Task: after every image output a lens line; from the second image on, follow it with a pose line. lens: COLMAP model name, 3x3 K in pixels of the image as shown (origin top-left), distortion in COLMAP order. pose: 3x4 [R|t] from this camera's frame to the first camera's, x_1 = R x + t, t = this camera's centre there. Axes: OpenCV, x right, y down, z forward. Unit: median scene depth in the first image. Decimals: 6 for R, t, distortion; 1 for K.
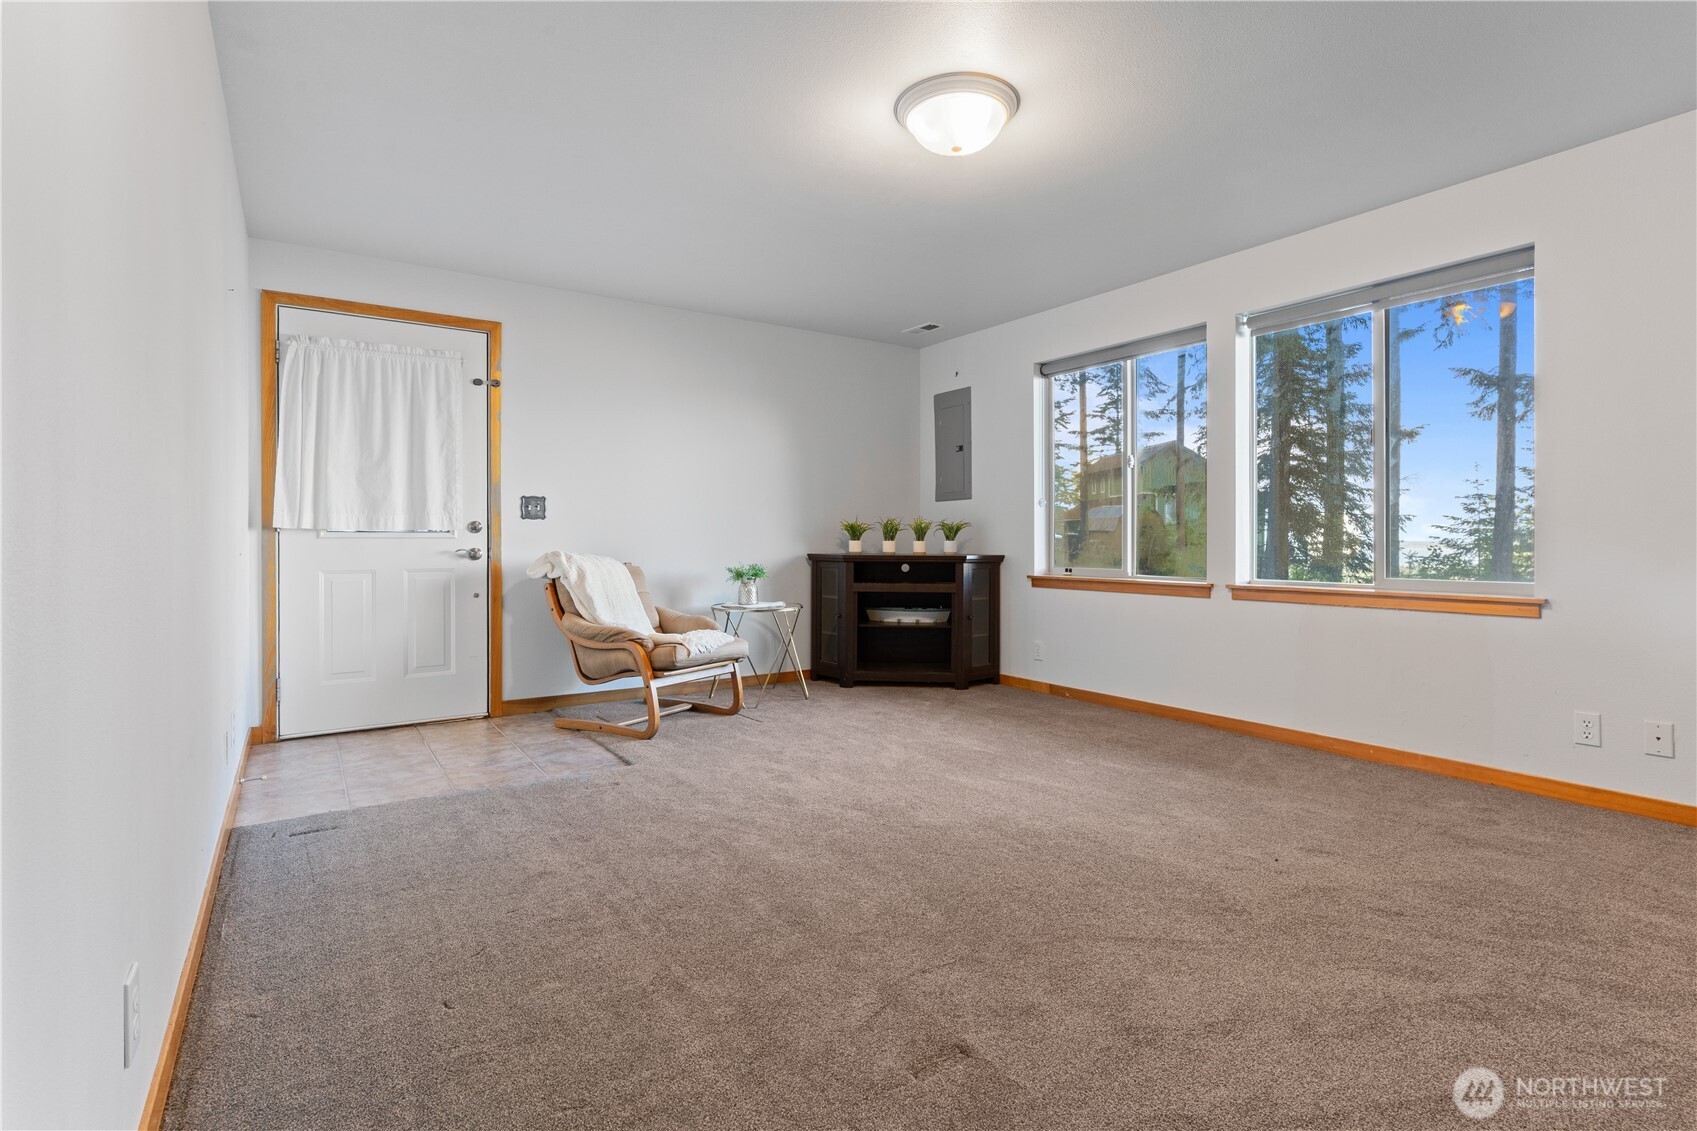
lens RADIAL K [[811.8, 0, 843.4], [0, 811.8, 548.9], [0, 0, 1]] dist [0.001941, -0.000011]
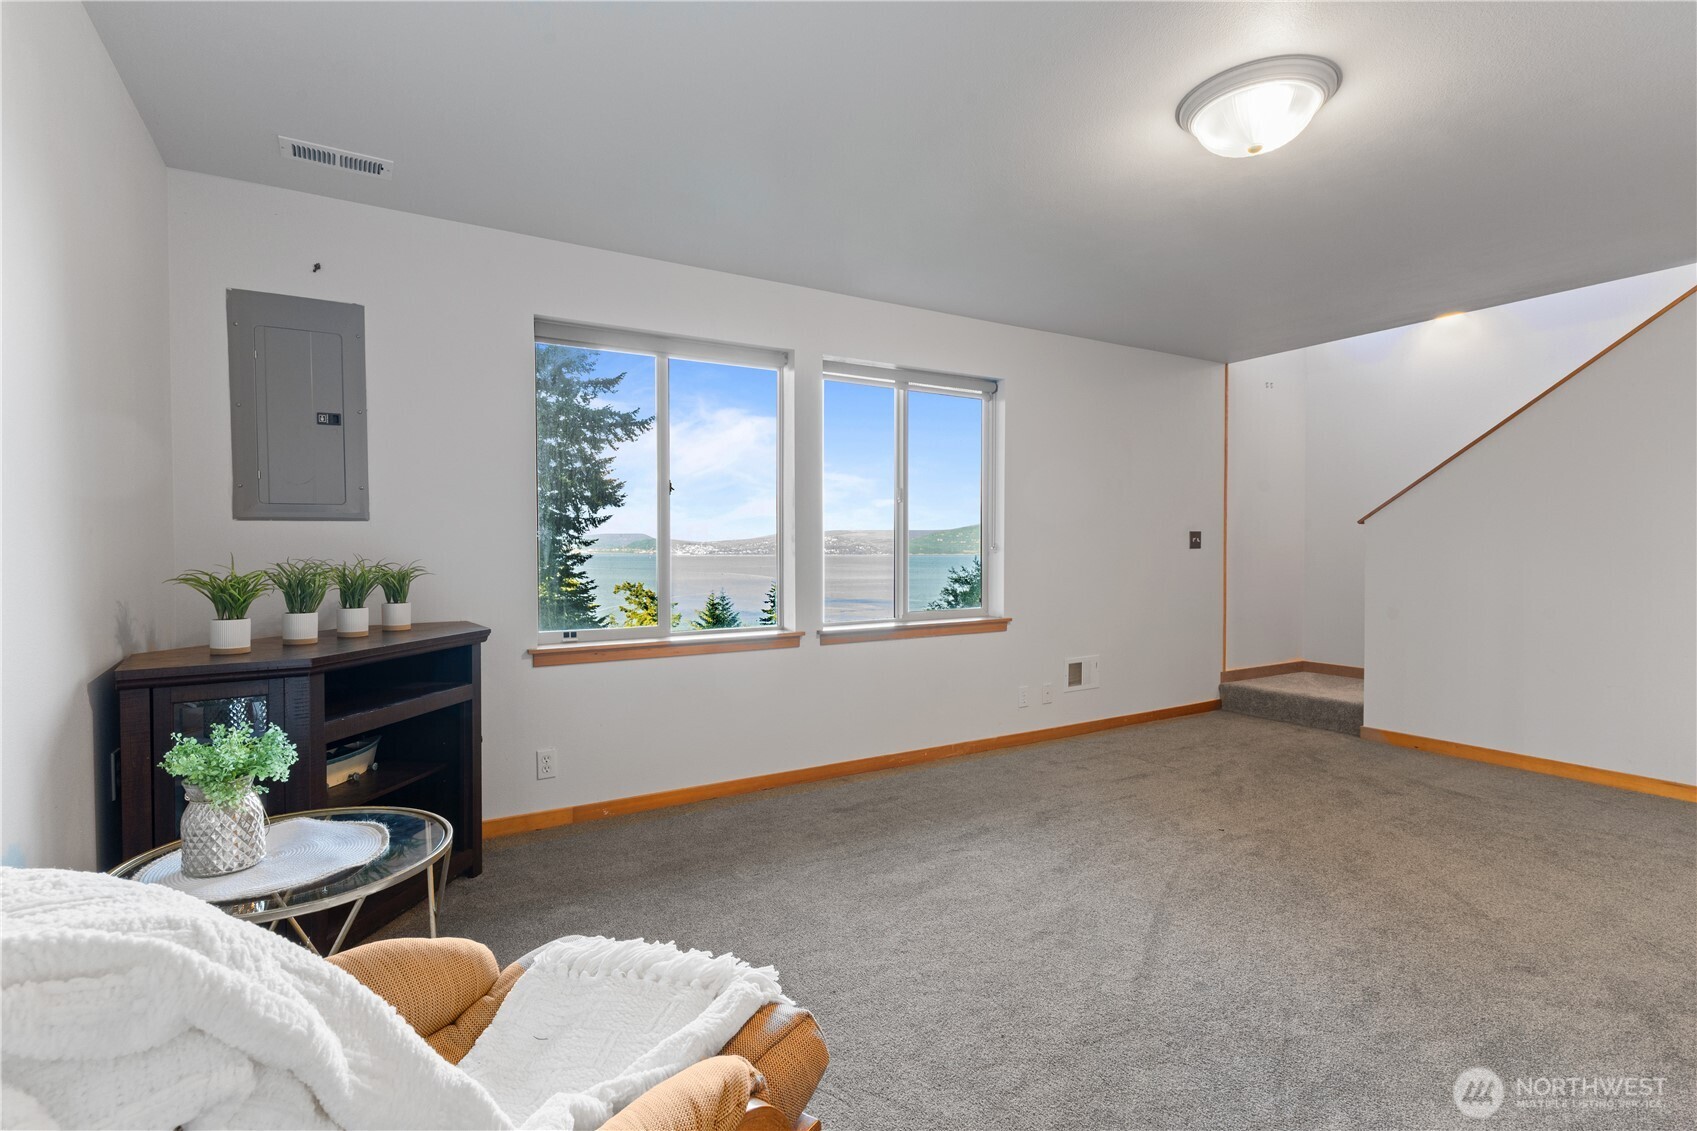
lens RADIAL K [[785.0, 0, 848.5], [0, 785.0, 565.5], [0, 0, 1]] dist [-0.002498, -0.000149]
pose [[0.048416, -0.023138, 0.998559, -0.367865], [0.013044, 0.999661, 0.022531, -0.043946], [-0.998742, 0.011934, 0.048701, 0.728038]]
